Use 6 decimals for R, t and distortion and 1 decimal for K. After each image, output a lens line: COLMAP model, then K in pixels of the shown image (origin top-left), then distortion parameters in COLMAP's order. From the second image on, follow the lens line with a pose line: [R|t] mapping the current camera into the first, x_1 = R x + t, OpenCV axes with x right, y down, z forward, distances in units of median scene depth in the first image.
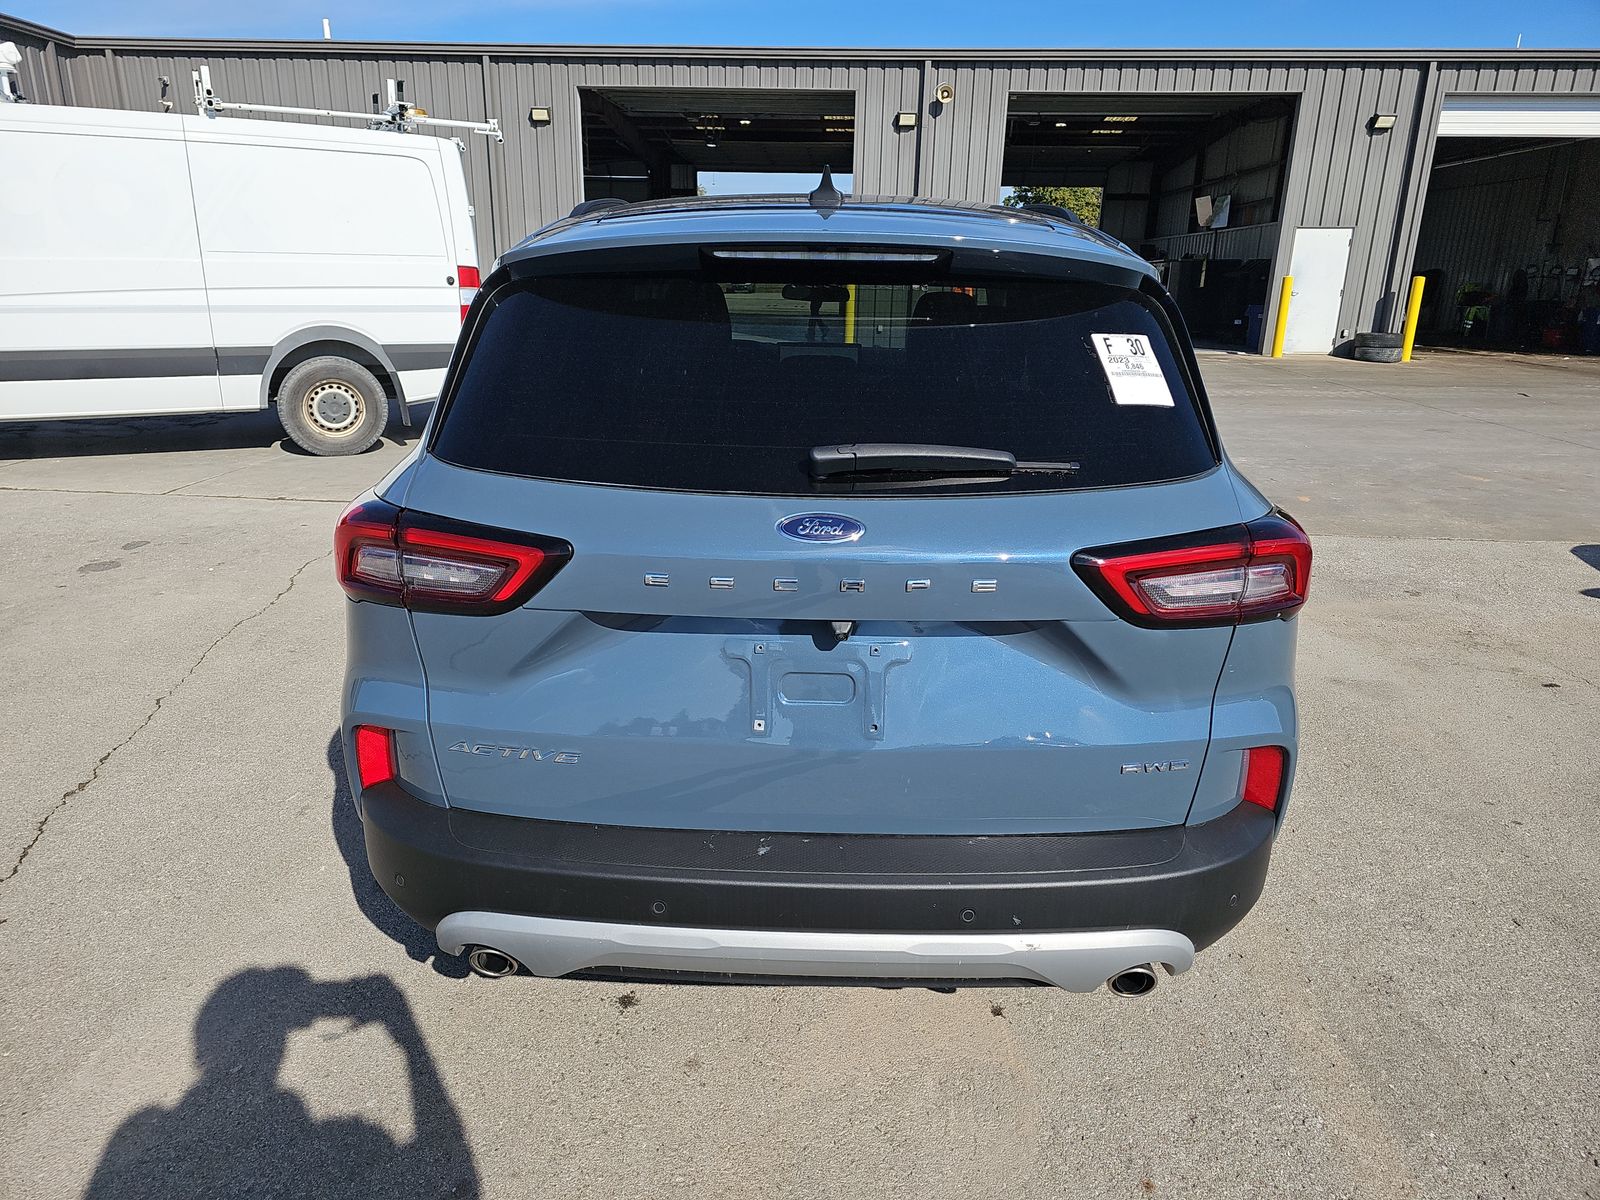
lens RADIAL K [[1090.9, 0, 797.6], [0, 1090.9, 596.8], [0, 0, 1]] dist [0.032312, -0.011380]
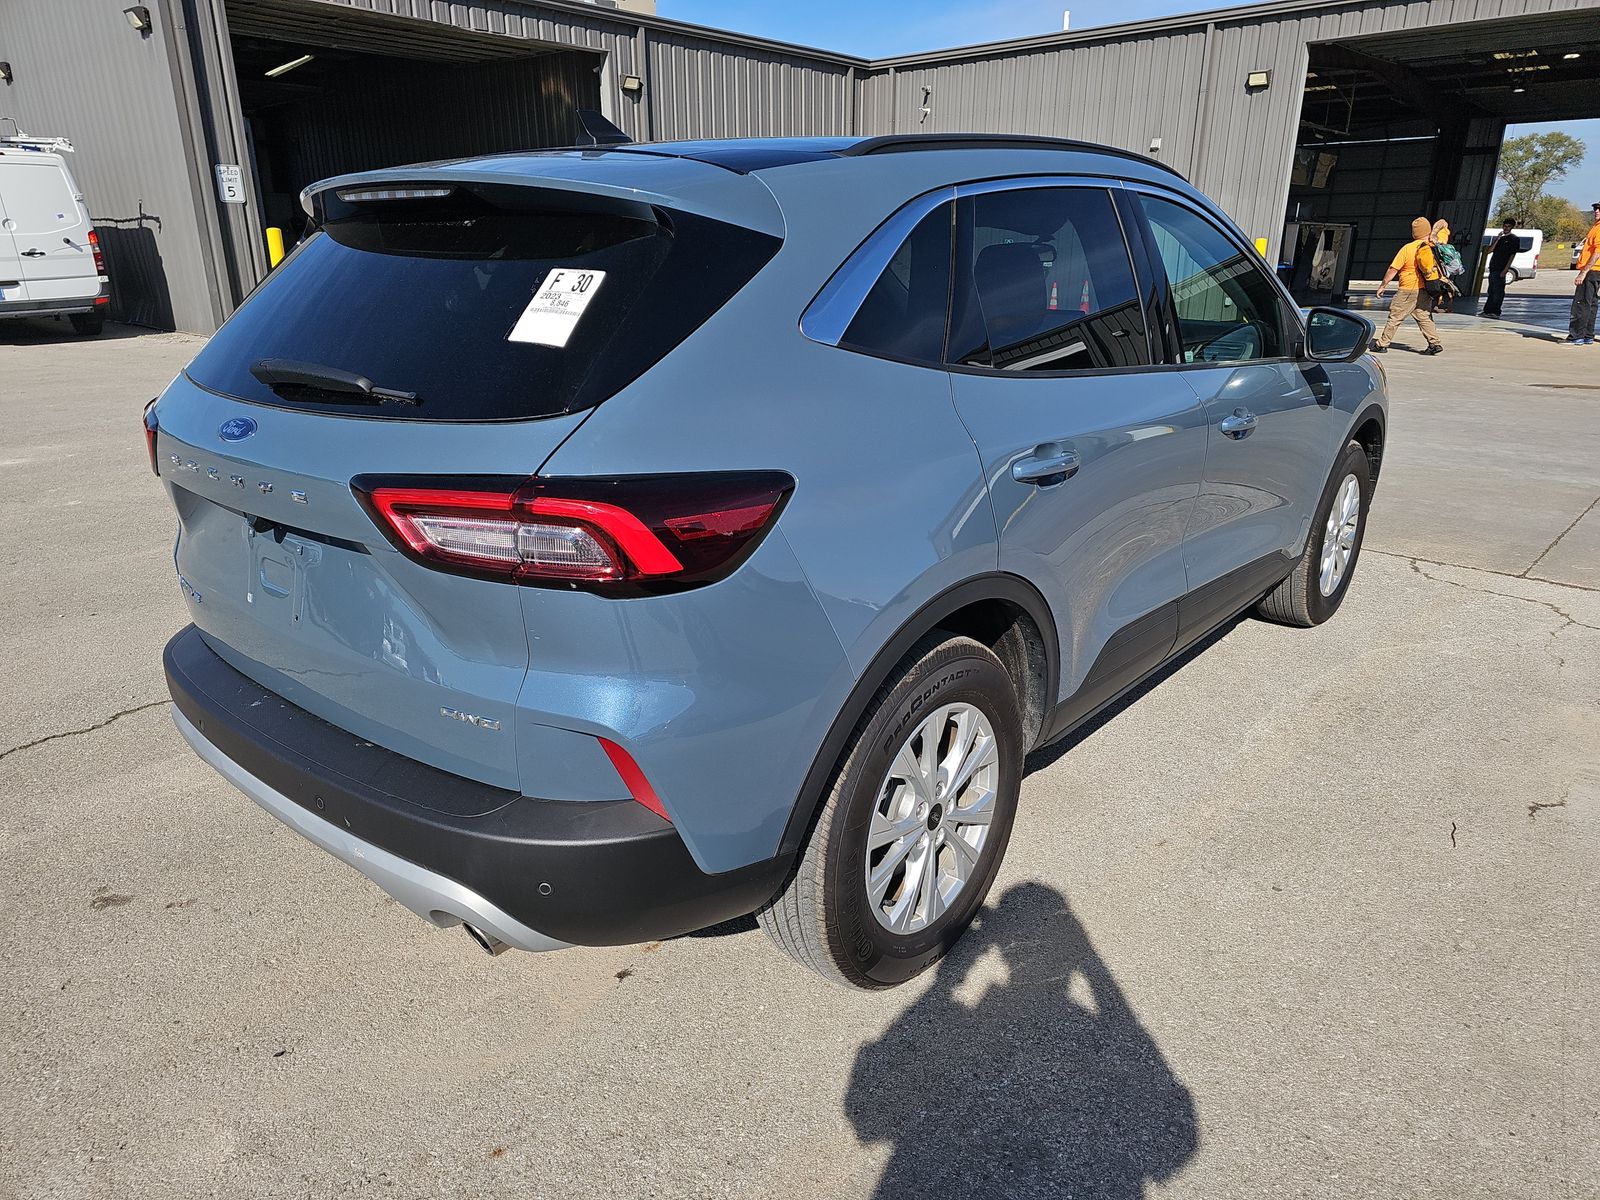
lens RADIAL K [[1090.9, 0, 801.3], [0, 1090.9, 611.3], [0, 0, 1]] dist [0.032312, -0.011380]
pose [[0.750877, 0.195657, -0.630795, 1.198267], [-0.181667, 0.979455, 0.087553, -0.078467], [0.634965, 0.048853, 0.770994, 0.460632]]
